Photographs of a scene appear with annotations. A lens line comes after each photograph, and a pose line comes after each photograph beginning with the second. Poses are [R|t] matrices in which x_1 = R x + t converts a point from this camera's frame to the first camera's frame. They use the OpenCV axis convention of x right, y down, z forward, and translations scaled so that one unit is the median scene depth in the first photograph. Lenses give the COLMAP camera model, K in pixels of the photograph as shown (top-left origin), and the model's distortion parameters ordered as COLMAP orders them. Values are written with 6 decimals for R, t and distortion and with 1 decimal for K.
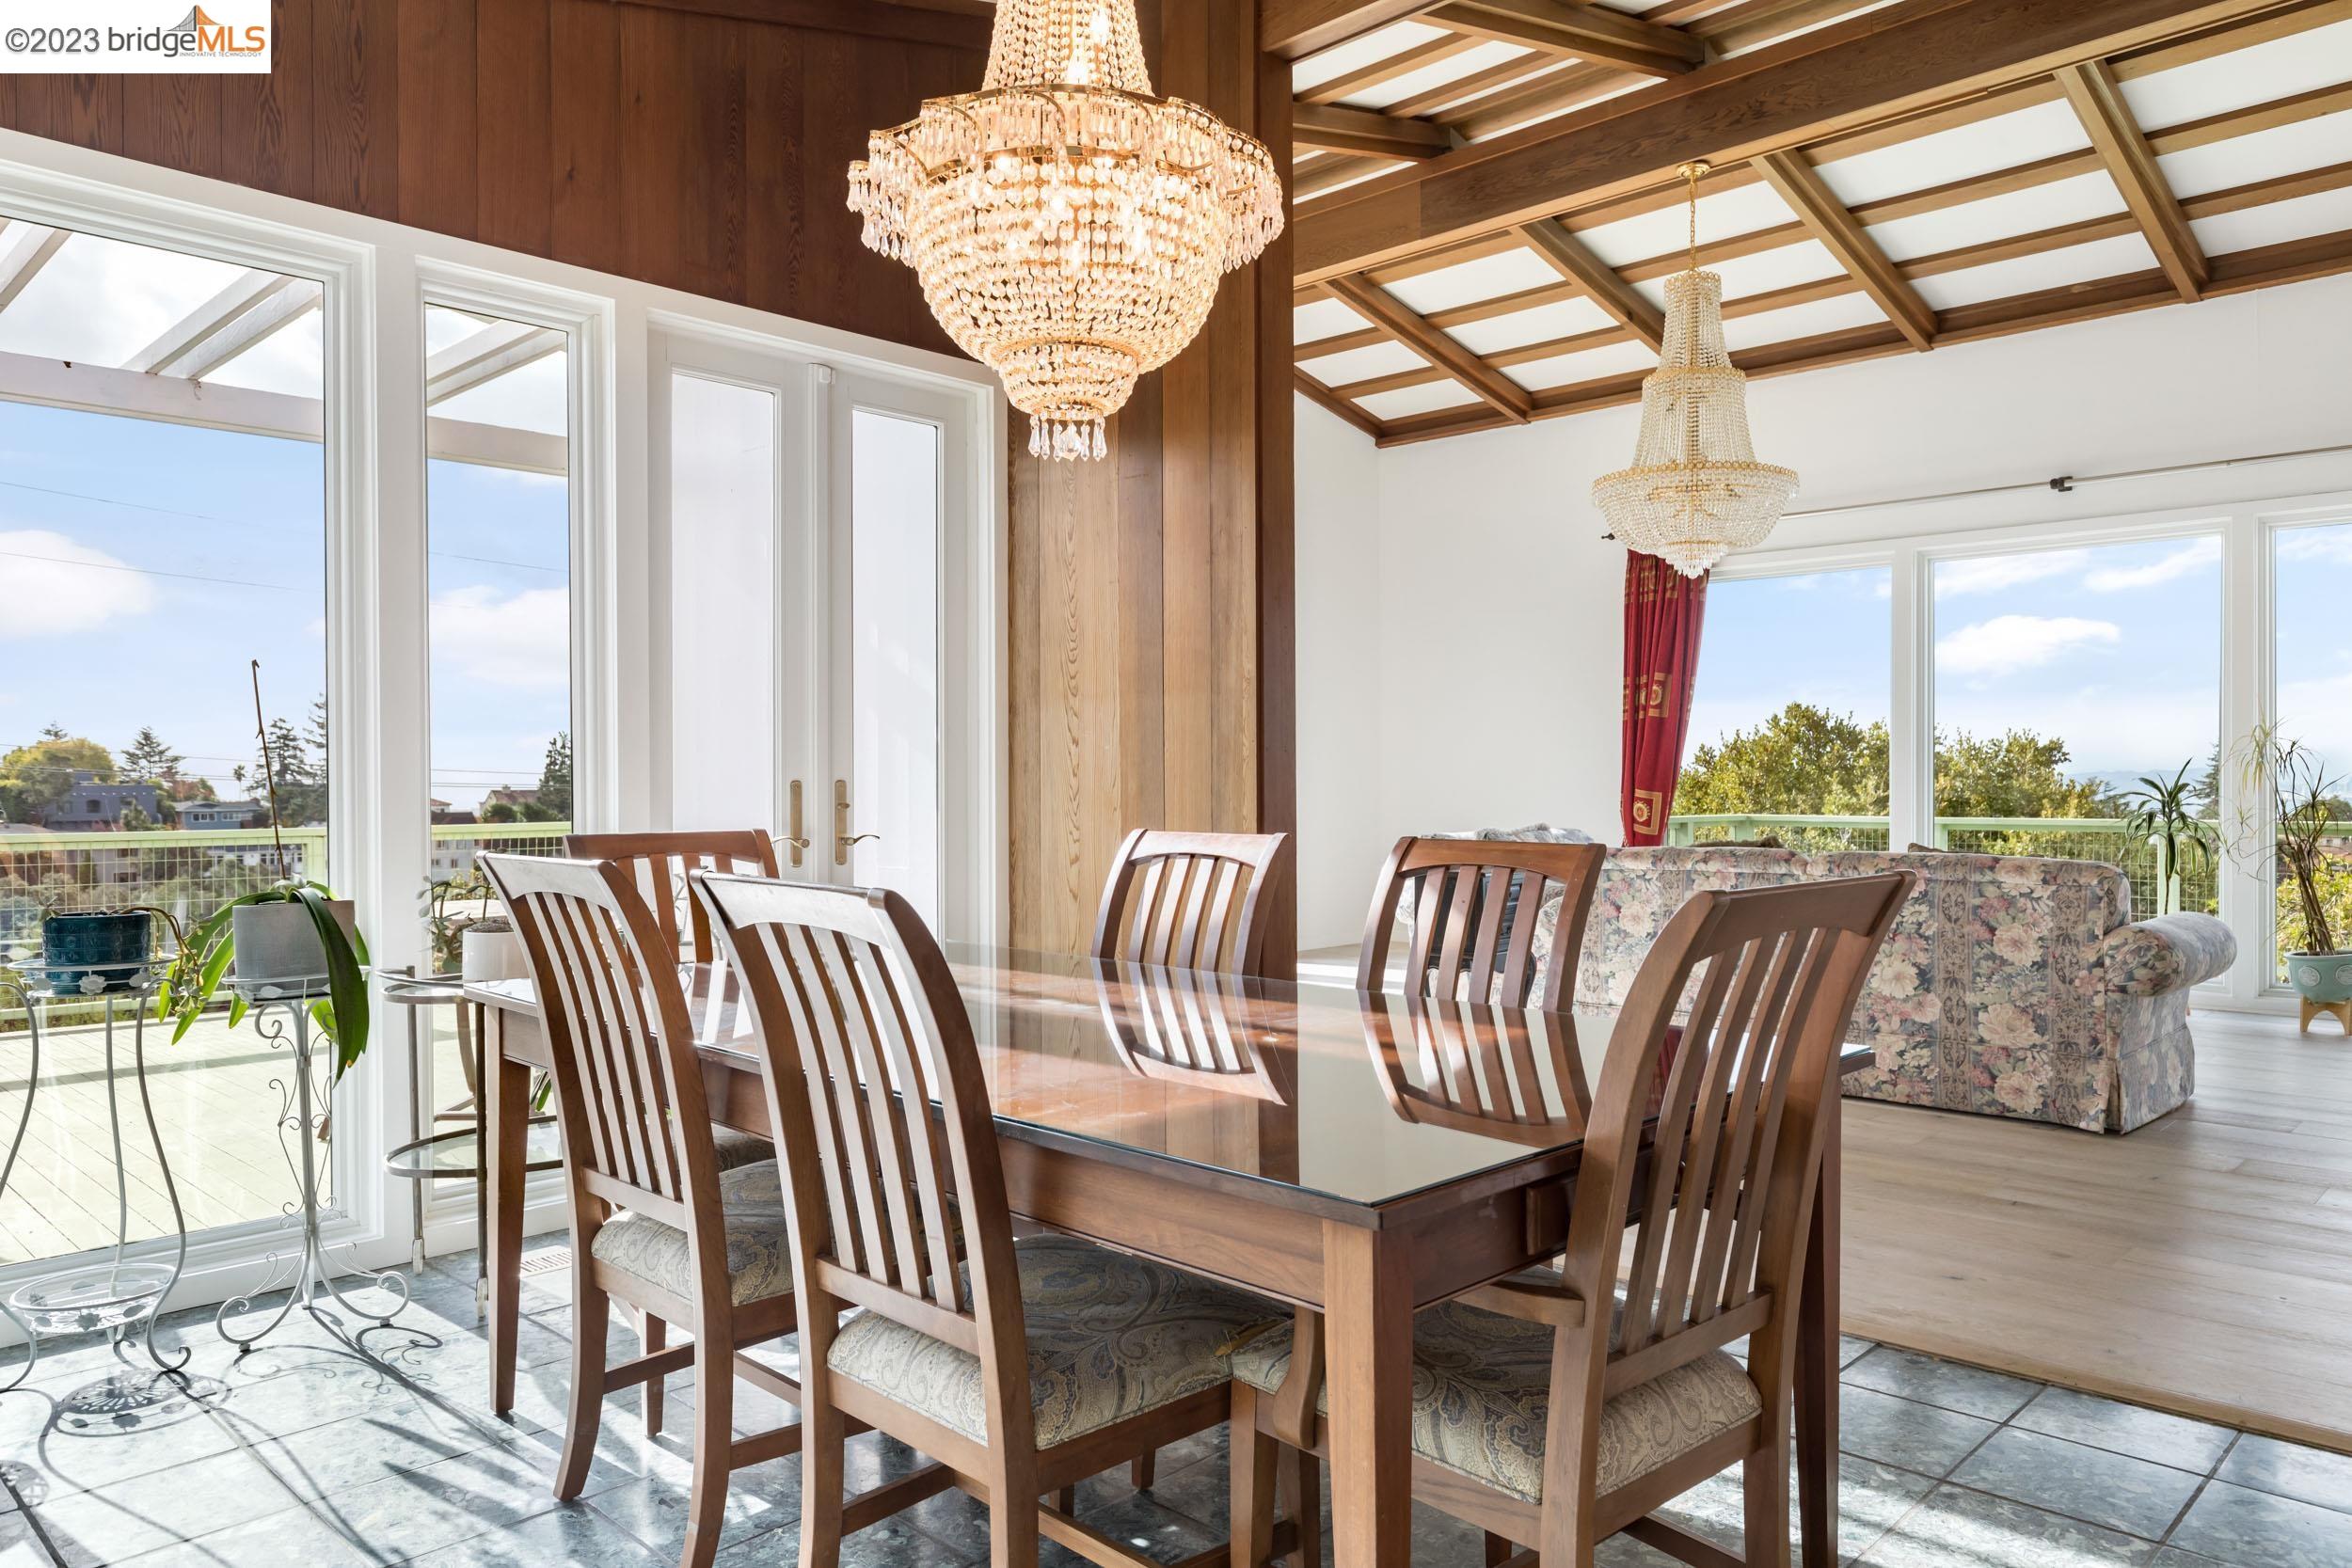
lens RADIAL K [[1575.4, 0, 1172.9], [0, 1575.4, 785.8], [0, 0, 1]] dist [0.000547, -0.000155]
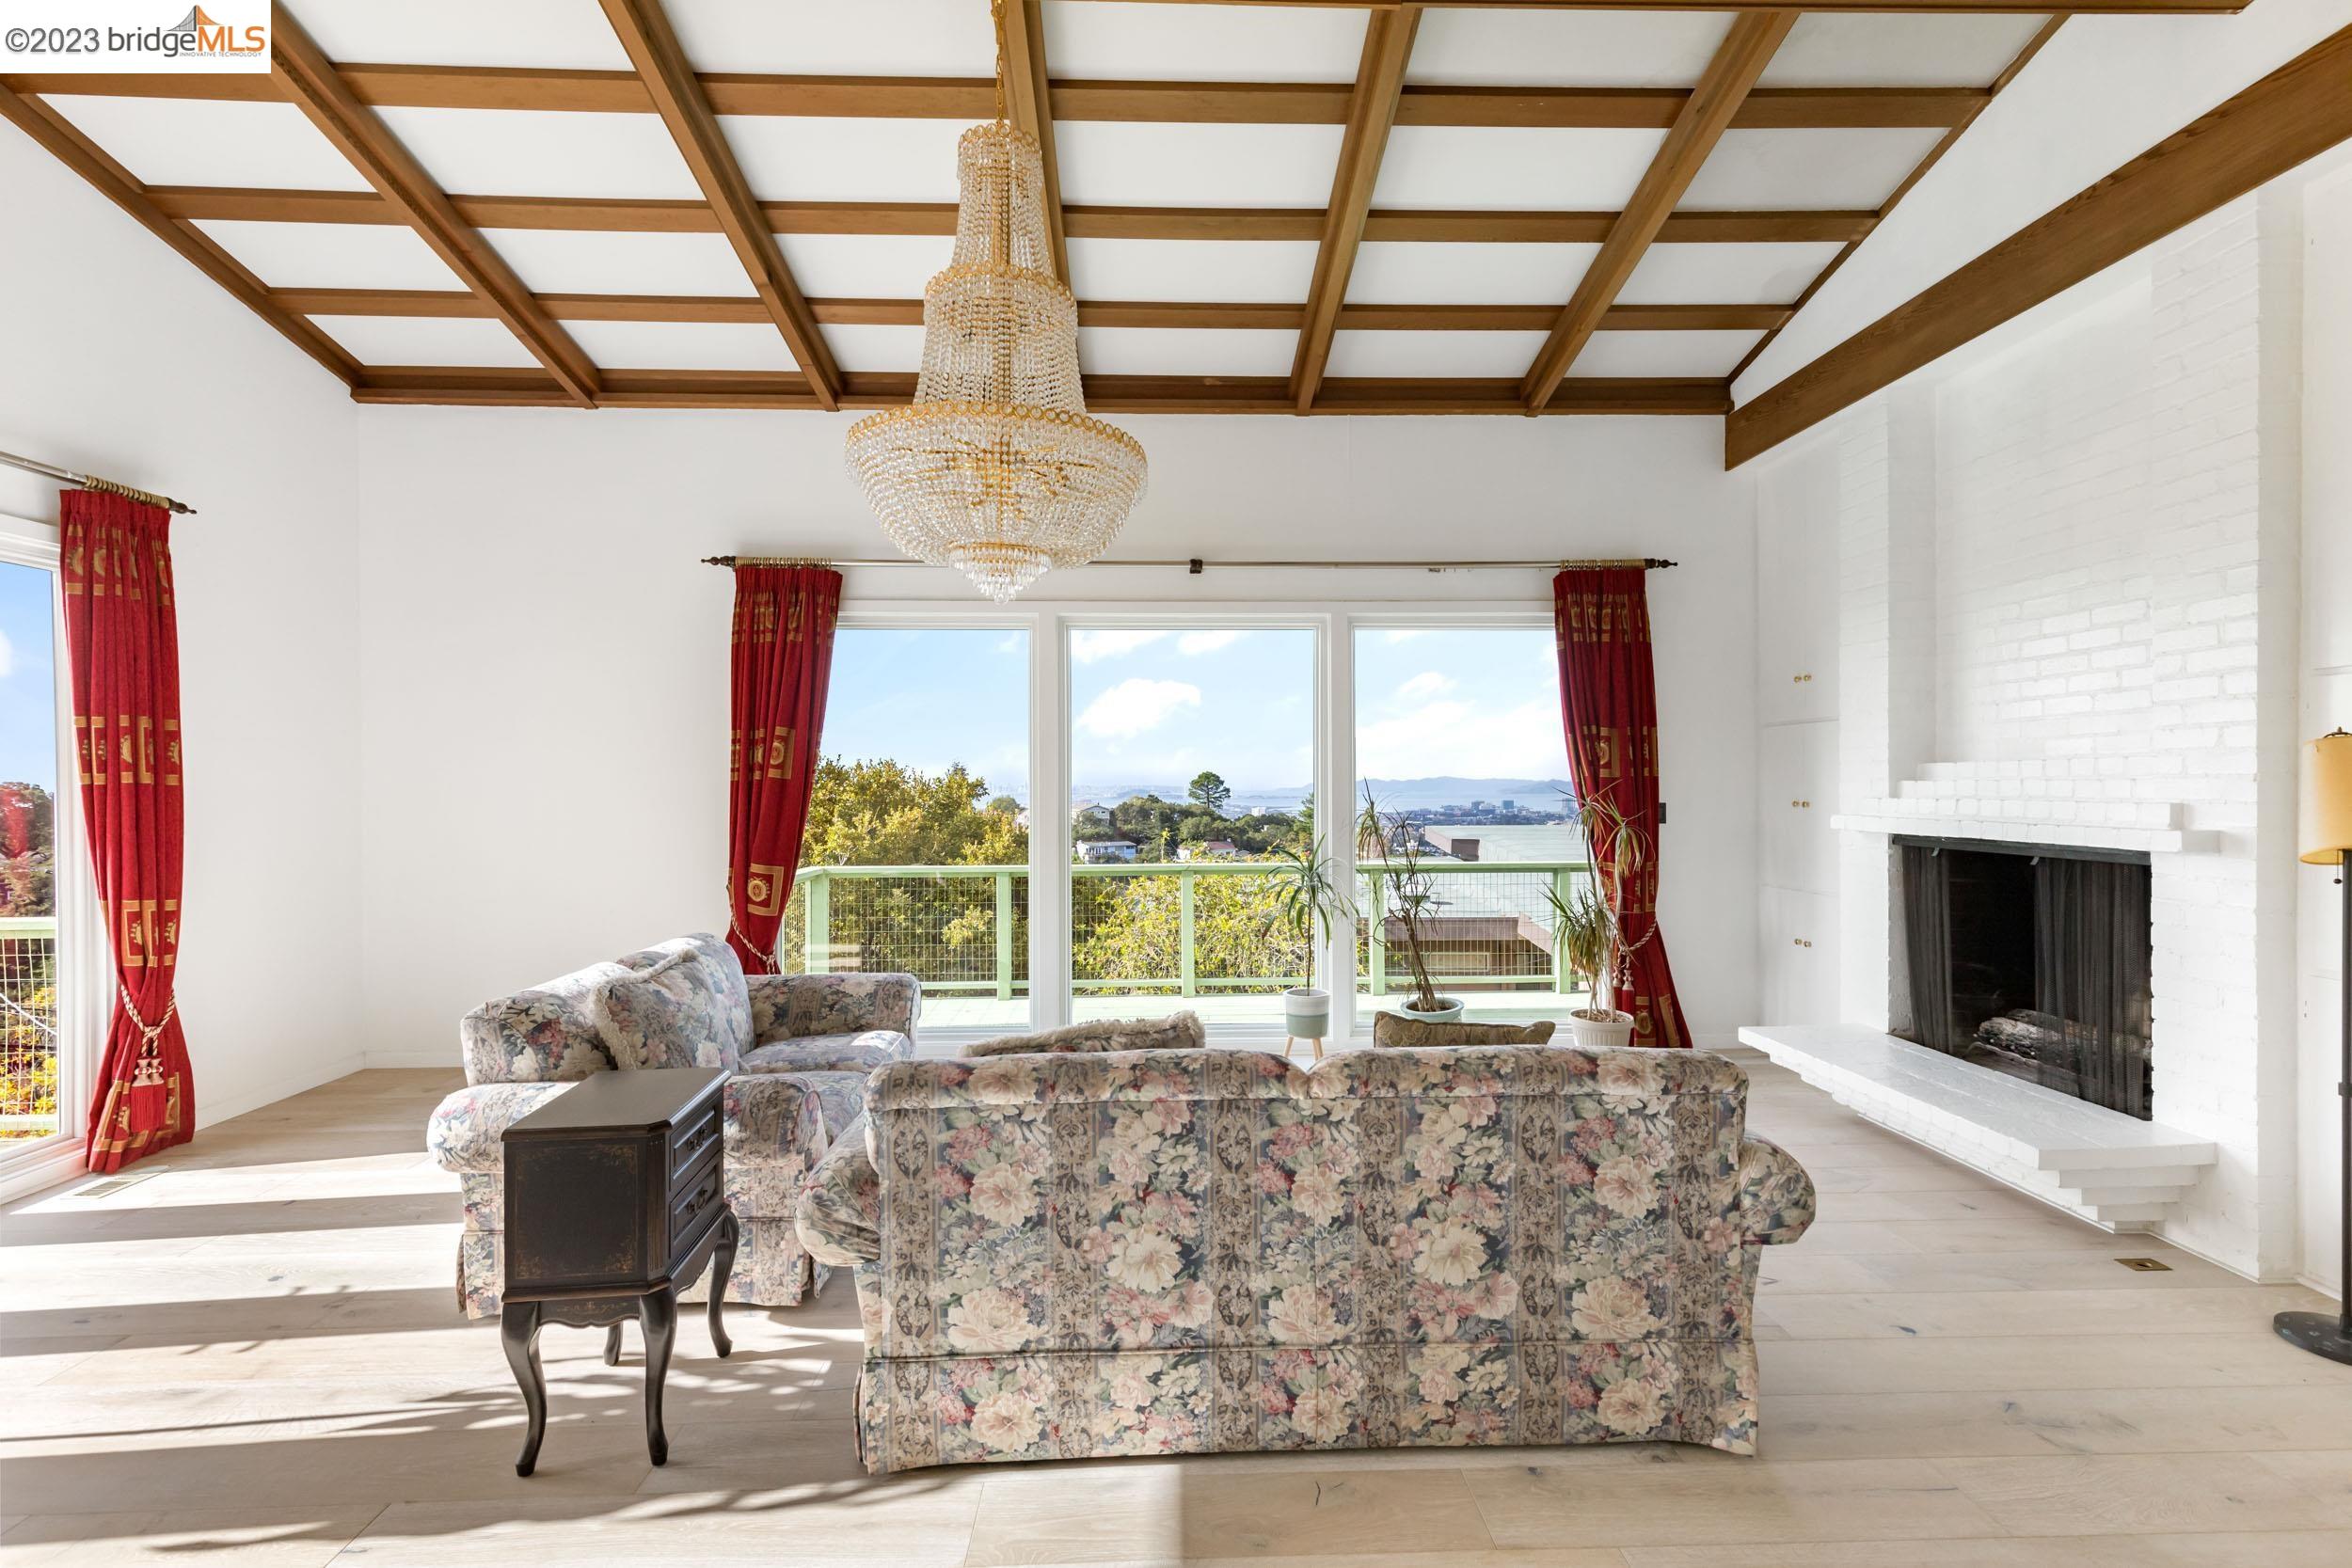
lens RADIAL K [[1056.5, 0, 1184.1], [0, 1056.5, 782.6], [0, 0, 1]] dist [0.005332, 0.000216]
pose [[0.687096, -0.000953, 0.726566, 0.075734], [0.004812, 0.999983, -0.003239, -0.068764], [-0.726551, 0.005722, 0.687089, 0.799070]]
